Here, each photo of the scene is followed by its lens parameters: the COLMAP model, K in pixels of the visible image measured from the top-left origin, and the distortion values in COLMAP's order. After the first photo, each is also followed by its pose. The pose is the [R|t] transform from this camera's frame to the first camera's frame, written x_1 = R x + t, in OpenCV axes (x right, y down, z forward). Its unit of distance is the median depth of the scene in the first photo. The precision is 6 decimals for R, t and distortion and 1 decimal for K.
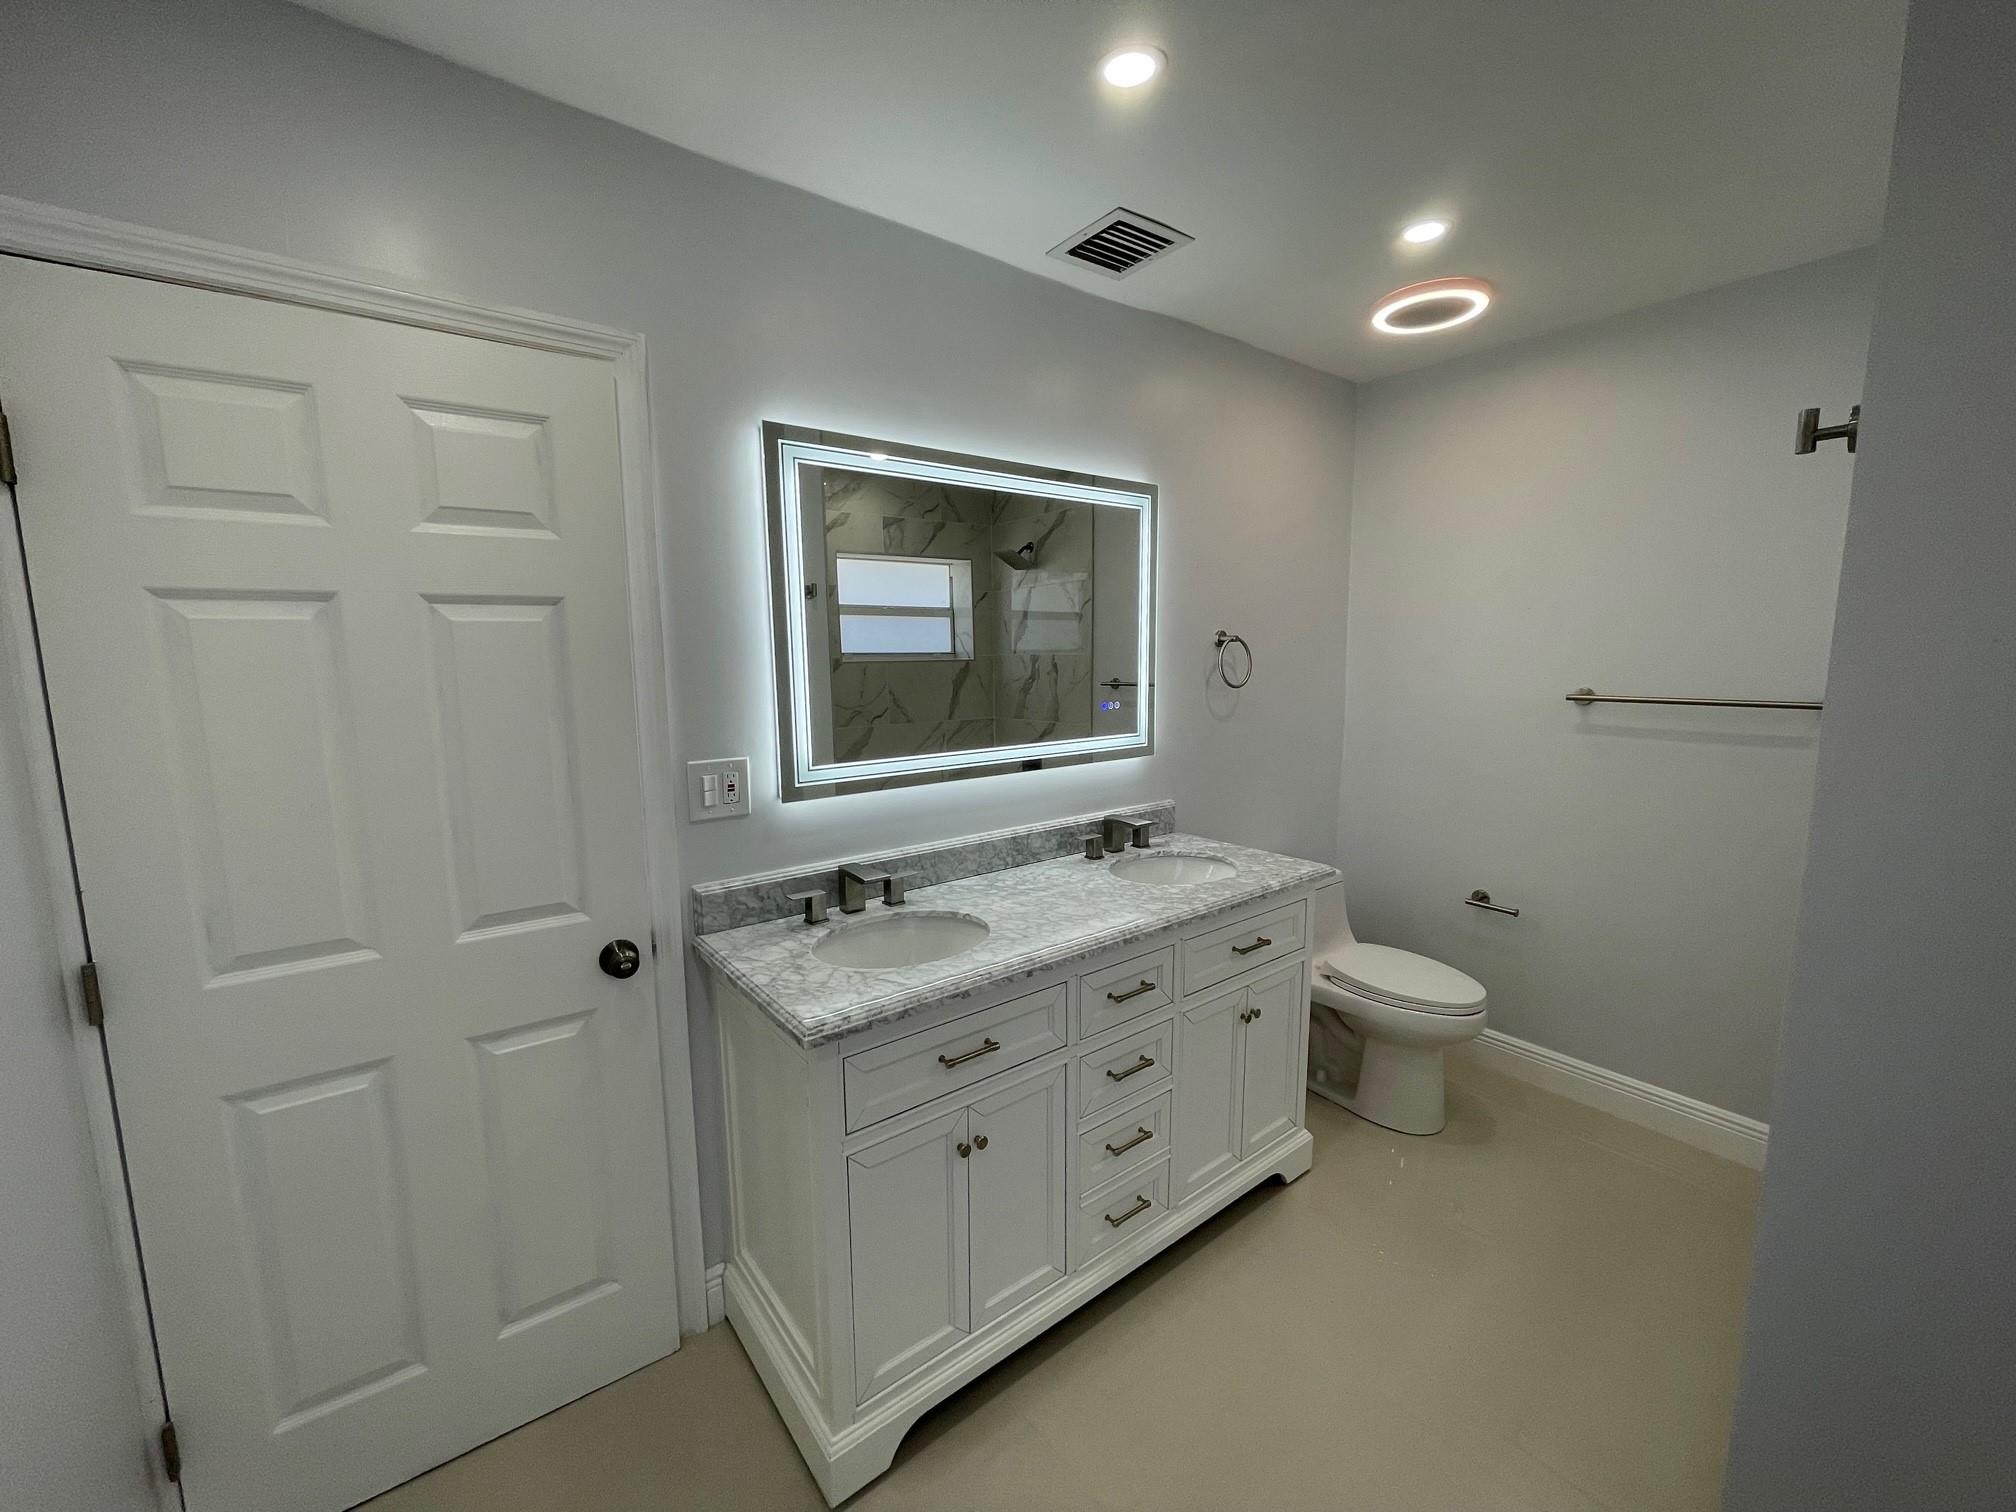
lens RADIAL K [[810.8, 0, 990.3], [0, 810.8, 756.7], [0, 0, 1]] dist [-0.002476, -0.000034]
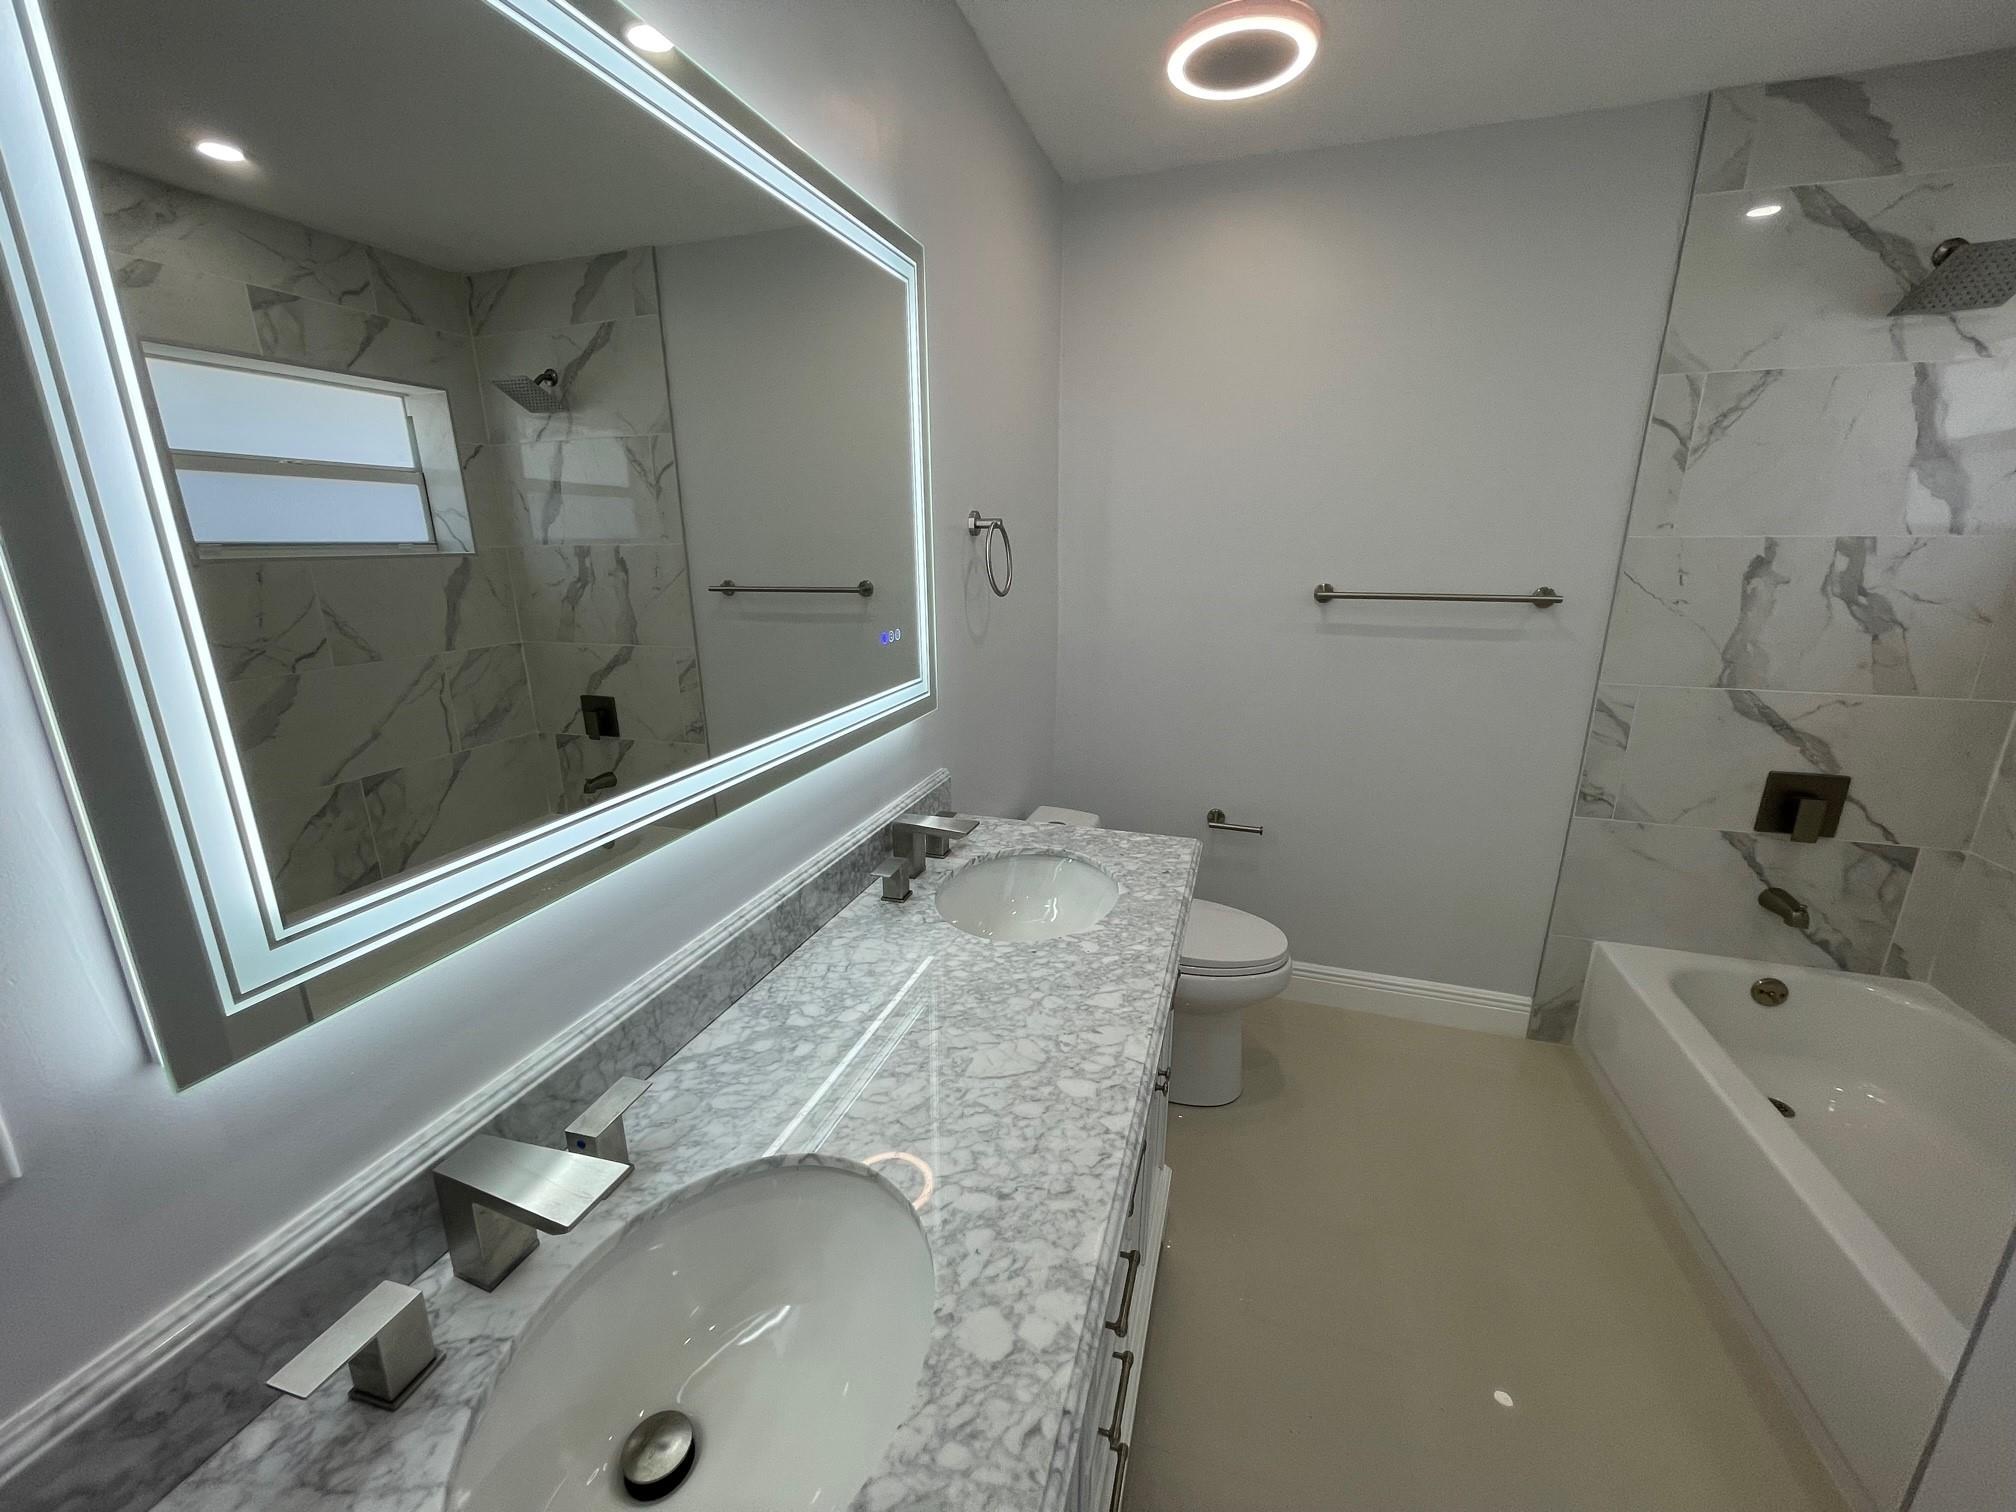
lens RADIAL K [[810.8, 0, 993.9], [0, 810.8, 756.6], [0, 0, 1]] dist [-0.002476, -0.000034]
pose [[0.822509, -0.141942, 0.550756, -0.064609], [0.069537, 0.986190, 0.150315, -0.031656], [-0.564485, -0.085338, 0.821020, 0.247118]]
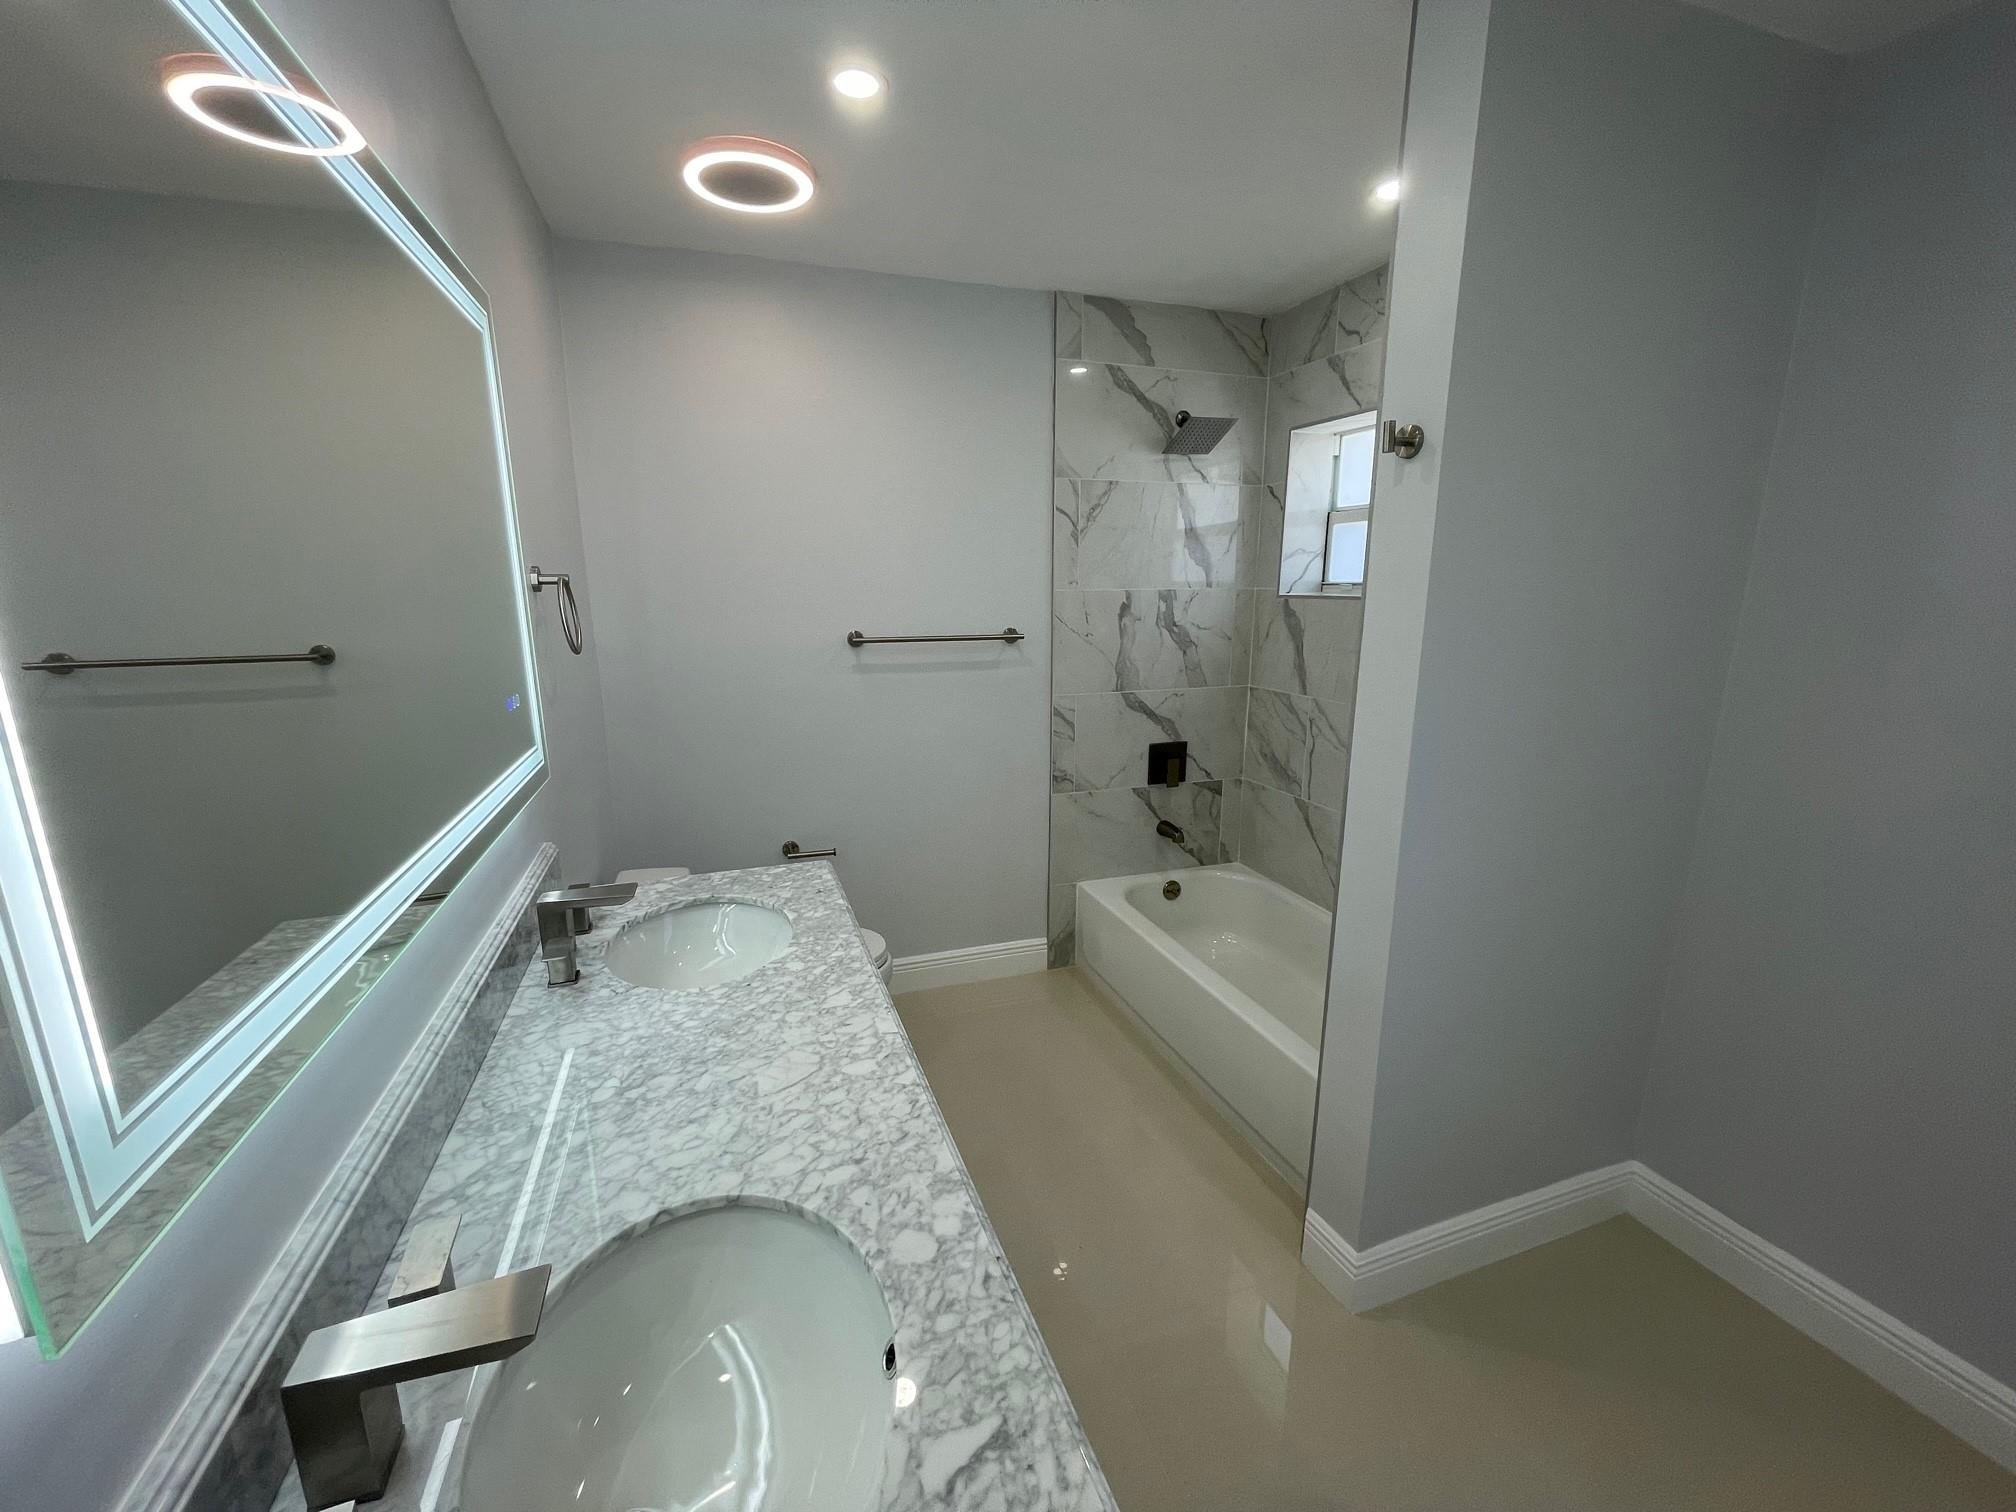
lens RADIAL K [[810.8, 0, 992.3], [0, 810.8, 760.1], [0, 0, 1]] dist [-0.002476, -0.000034]
pose [[0.312498, -0.193759, 0.929947, -0.136621], [0.123975, 0.978922, 0.162303, -0.038910], [-0.941794, 0.064571, 0.329932, 0.275054]]
